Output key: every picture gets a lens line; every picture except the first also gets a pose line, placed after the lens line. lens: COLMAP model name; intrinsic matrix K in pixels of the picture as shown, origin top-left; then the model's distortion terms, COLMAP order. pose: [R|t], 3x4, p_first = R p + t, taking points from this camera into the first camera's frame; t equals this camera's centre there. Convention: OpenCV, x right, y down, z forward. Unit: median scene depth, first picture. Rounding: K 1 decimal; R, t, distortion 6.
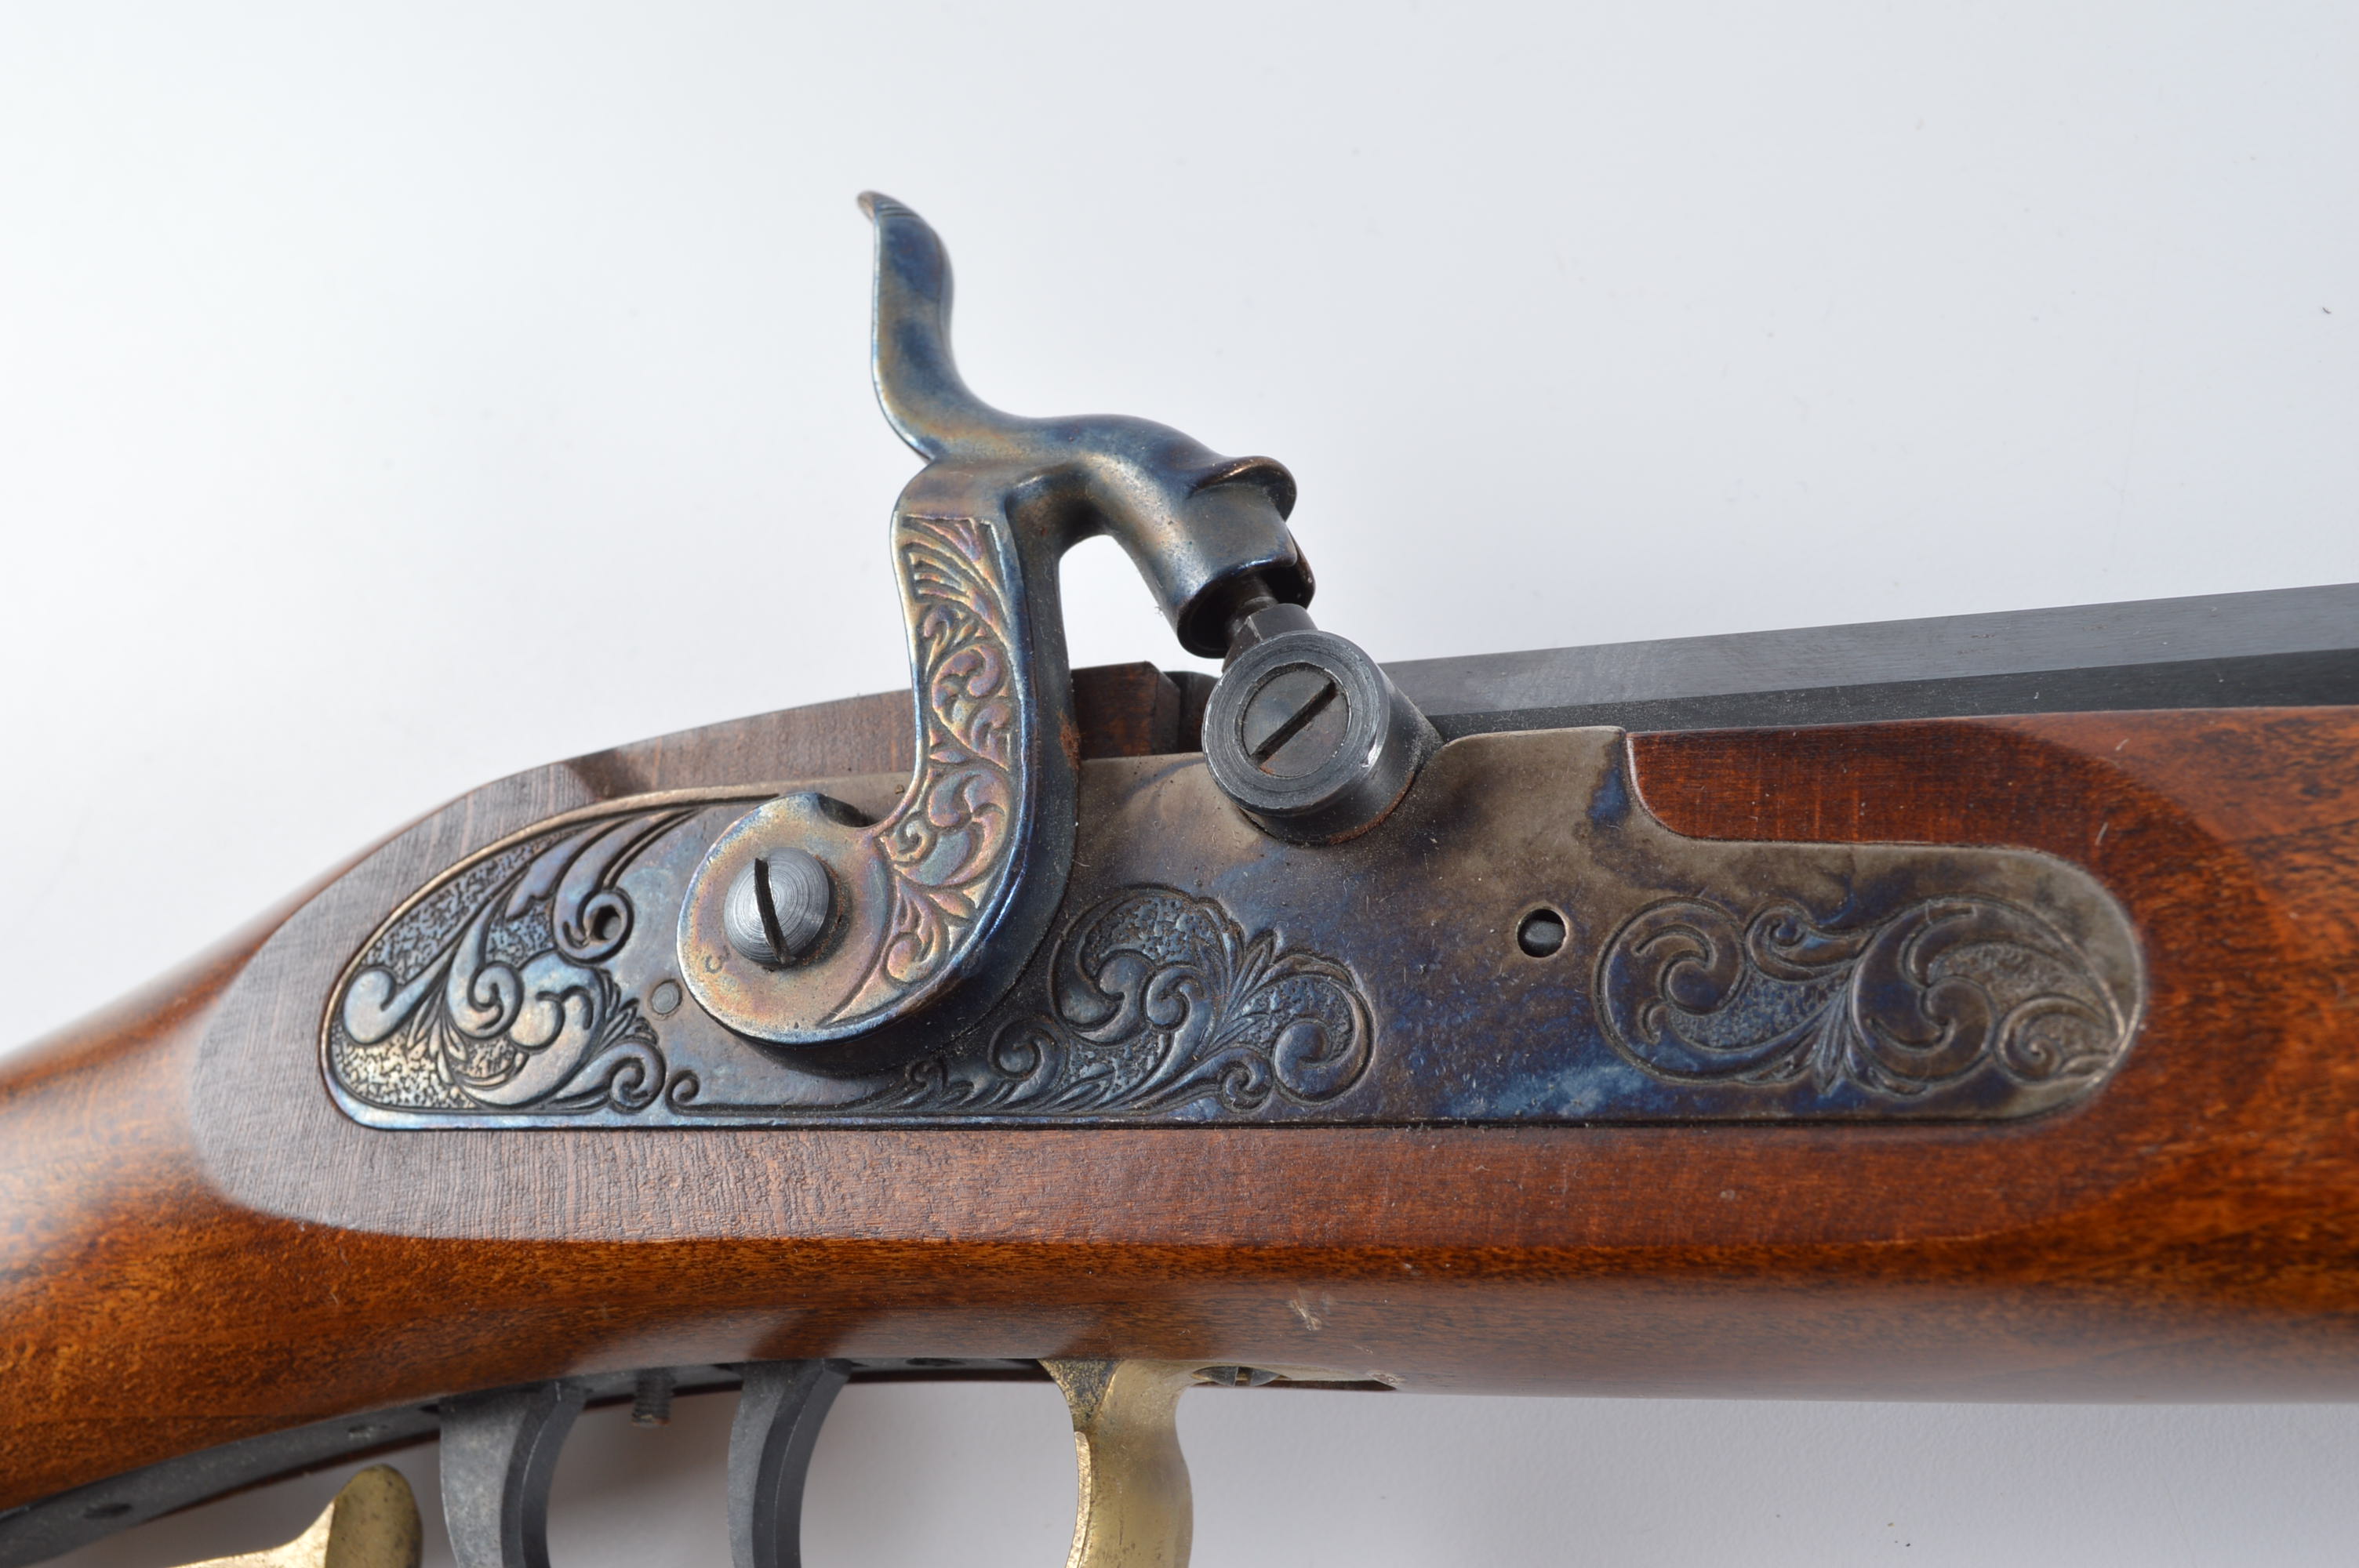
lens RADIAL K [[2731.8, 0, 1175.8], [0, 2731.8, 770.4], [0, 0, 1]] dist [-0.059960, 0.000000]
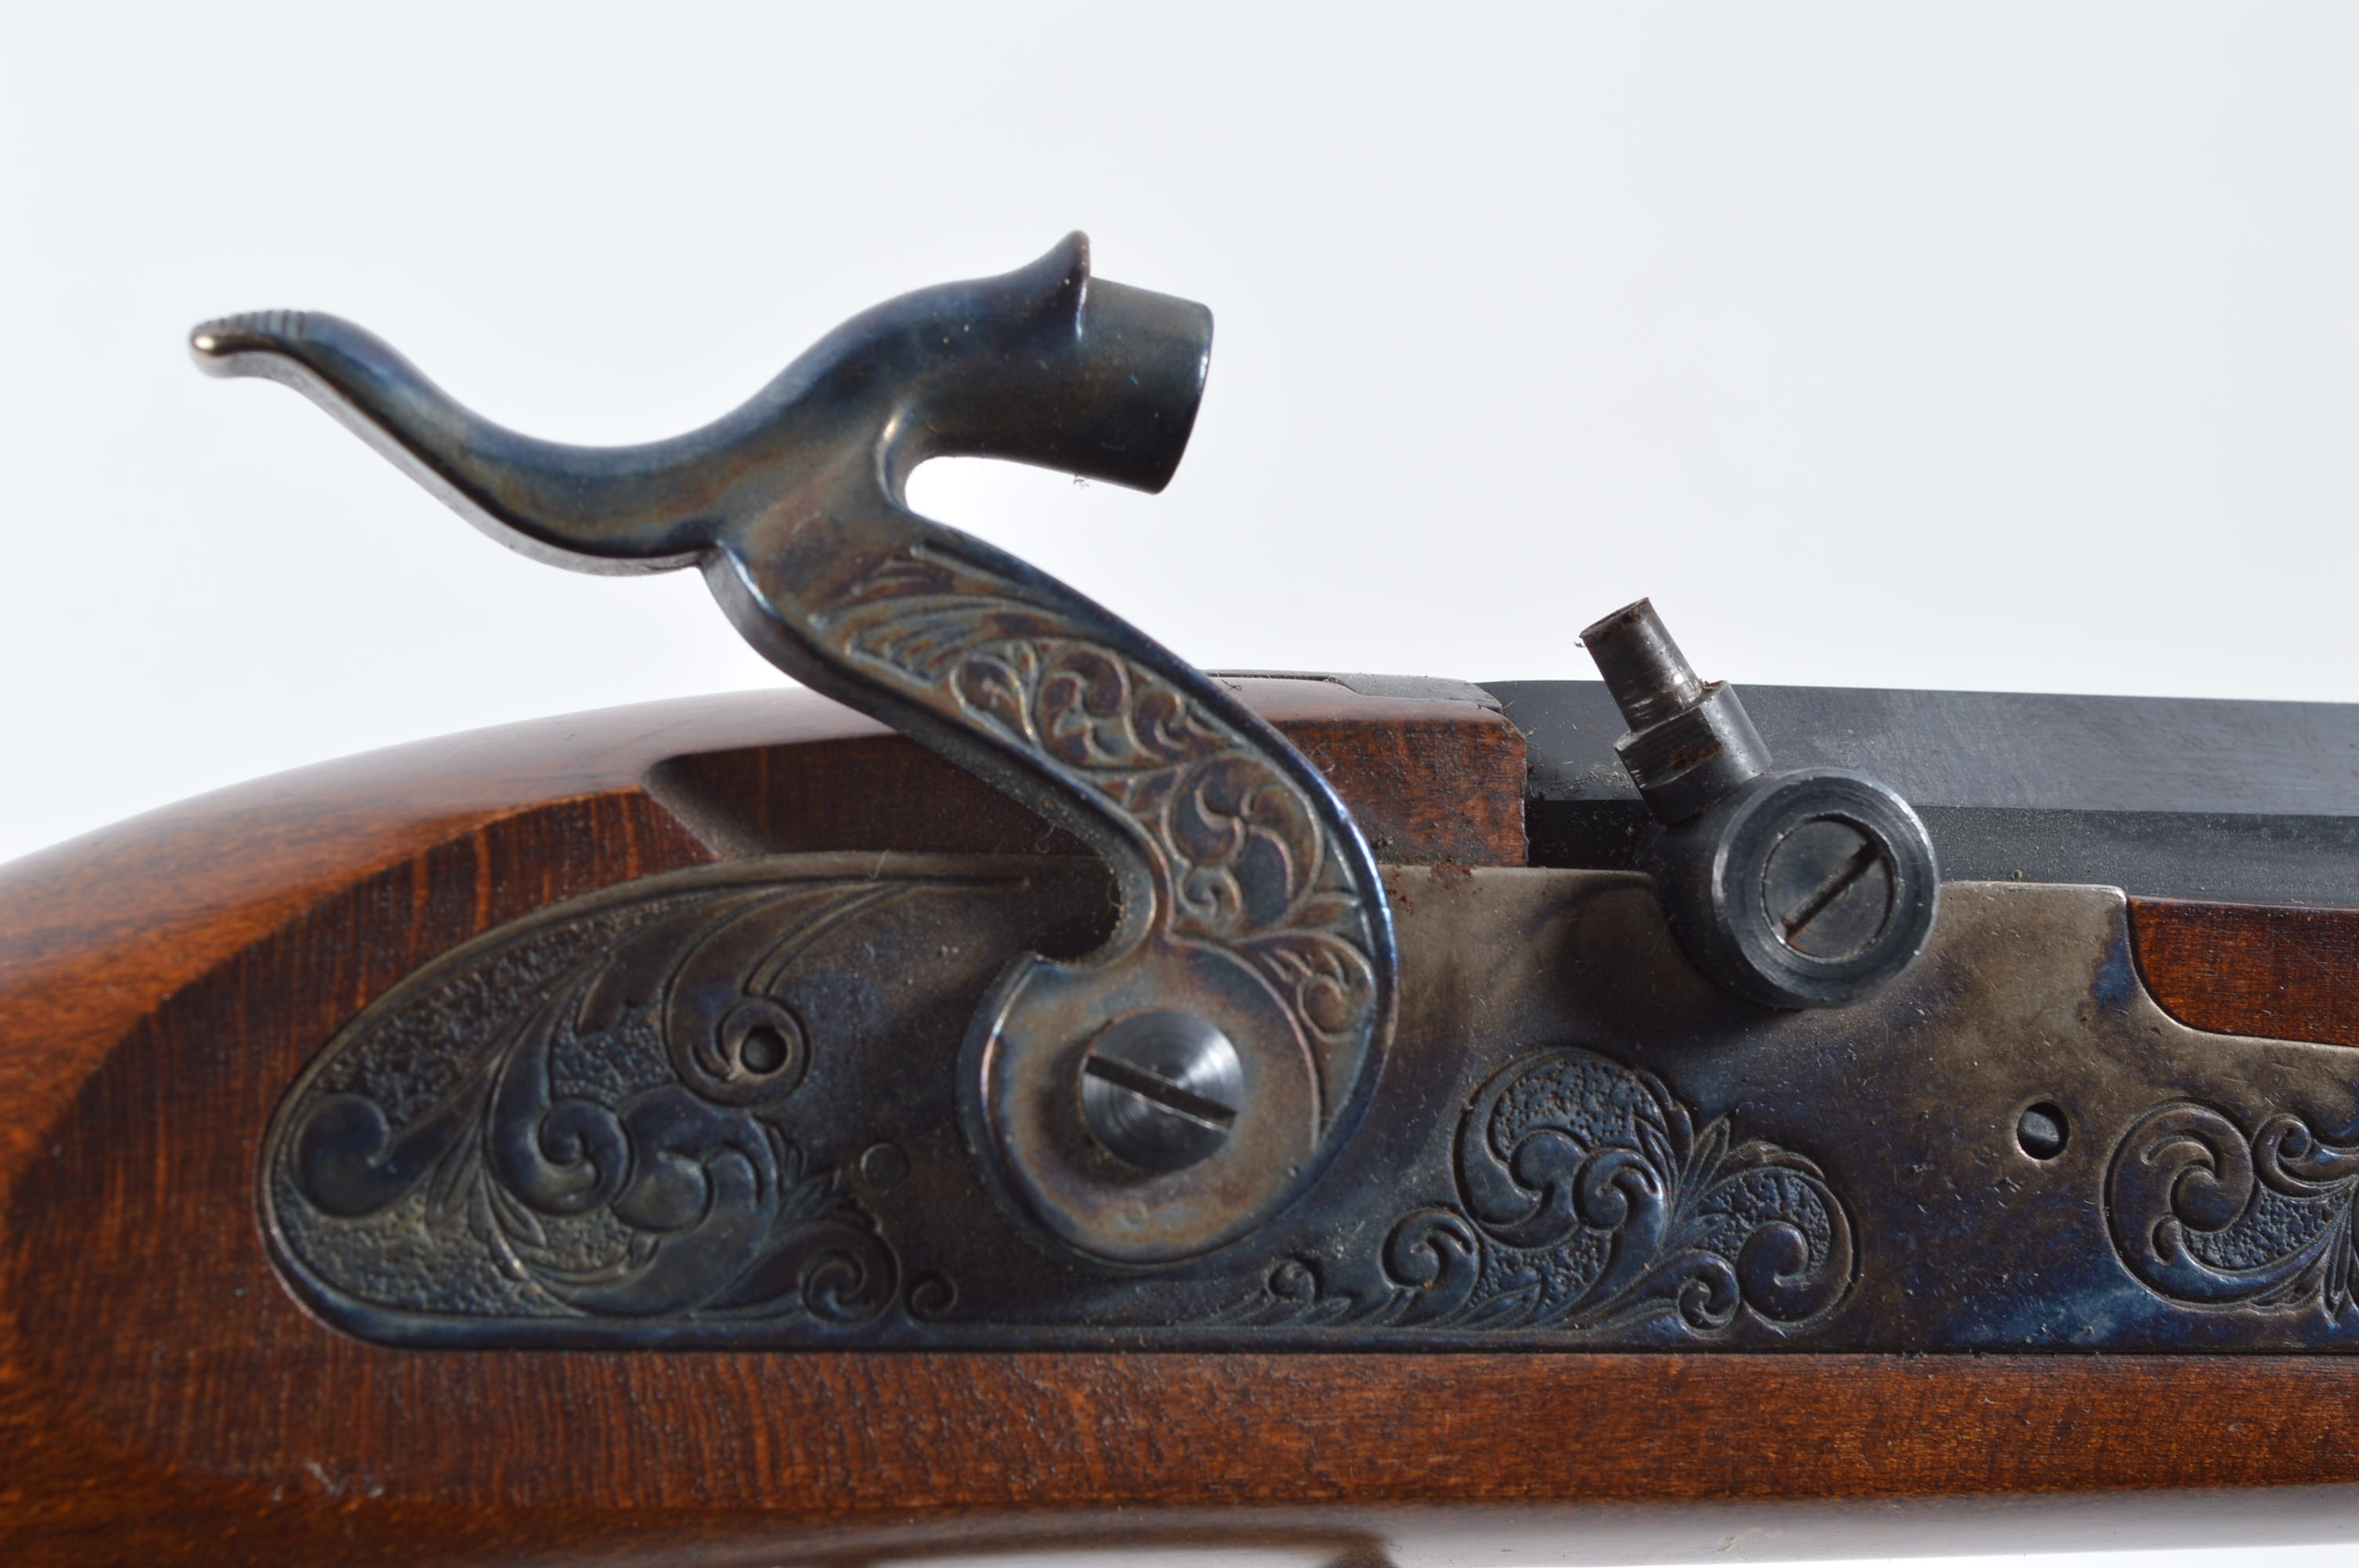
lens RADIAL K [[4049.6, 0, 1180.9], [0, 4049.6, 777.1], [0, 0, 1]] dist [-0.013971, 0.000000]
pose [[0.810149, -0.036054, 0.585115, -0.837979], [-0.149139, 0.952591, 0.265195, -0.348529], [-0.566937, -0.302111, 0.766363, 0.185396]]
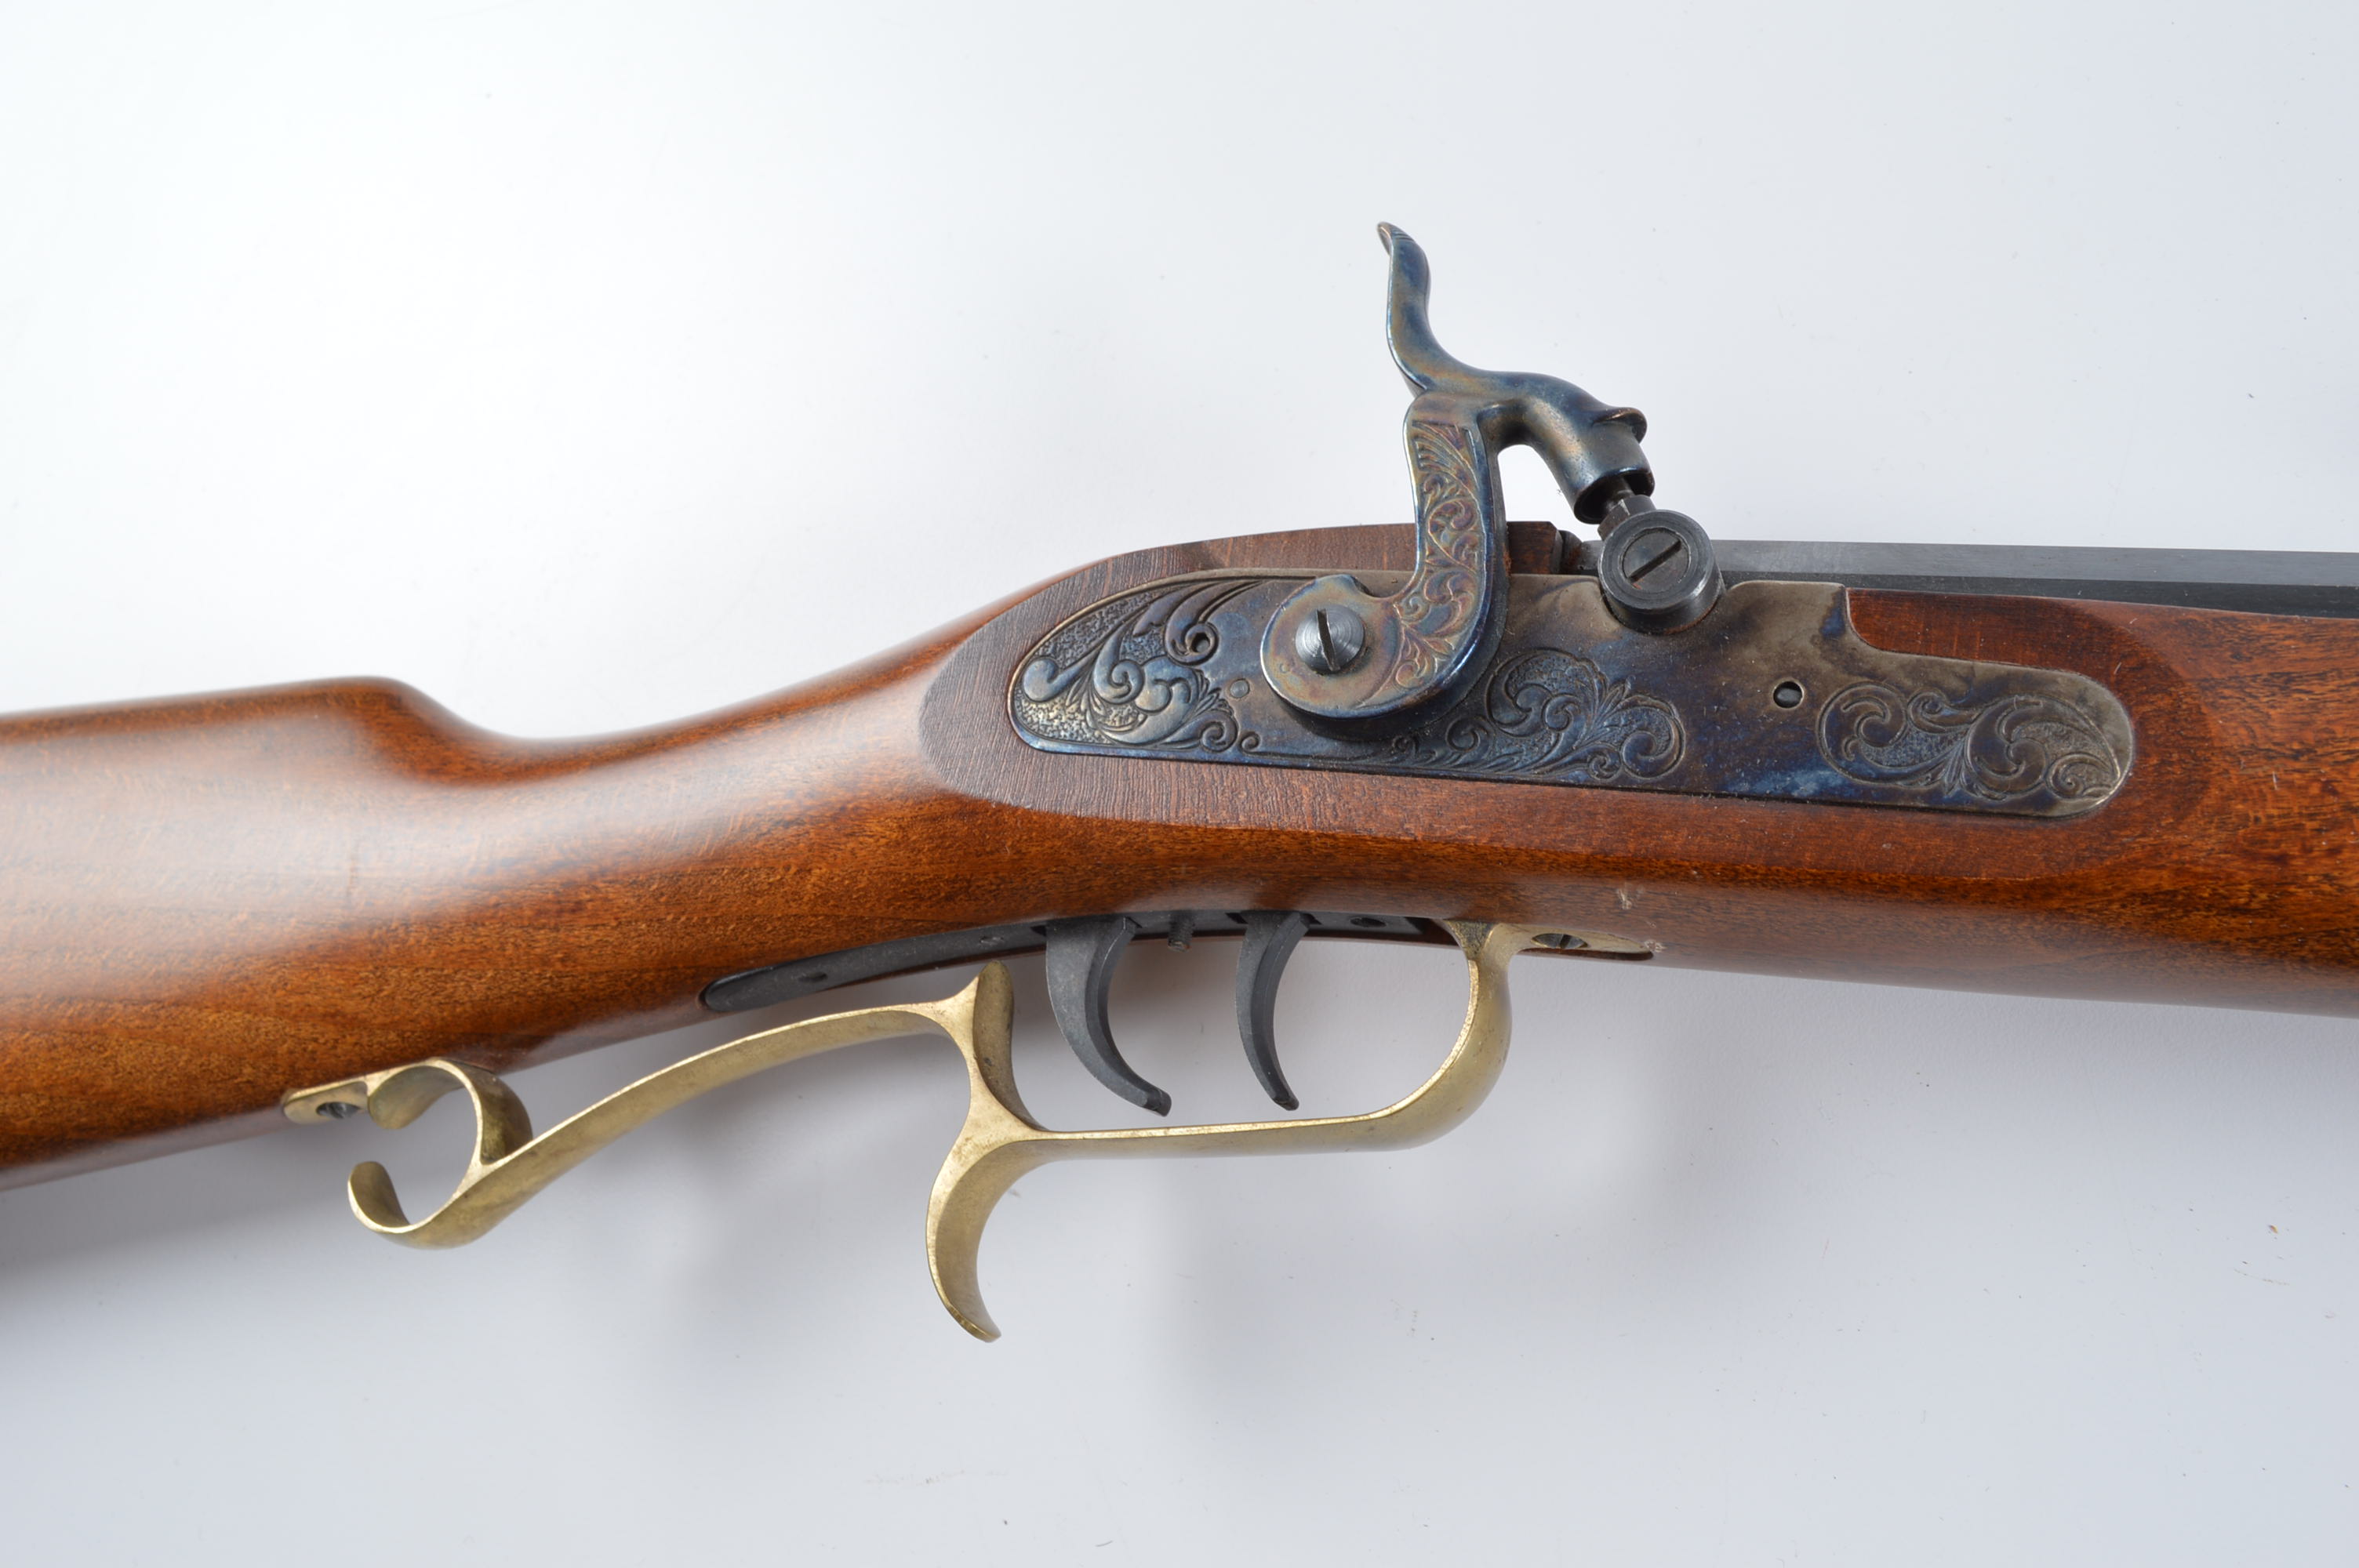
lens RADIAL K [[2113.3, 0, 1175.1], [0, 2113.3, 776.3], [0, 0, 1]] dist [-0.084638, 0.007810]
pose [[0.994051, 0.108920, -0.000264, -0.247438], [-0.108767, 0.992777, 0.050637, 0.084631], [0.005777, -0.050307, 0.998717, -0.347900]]
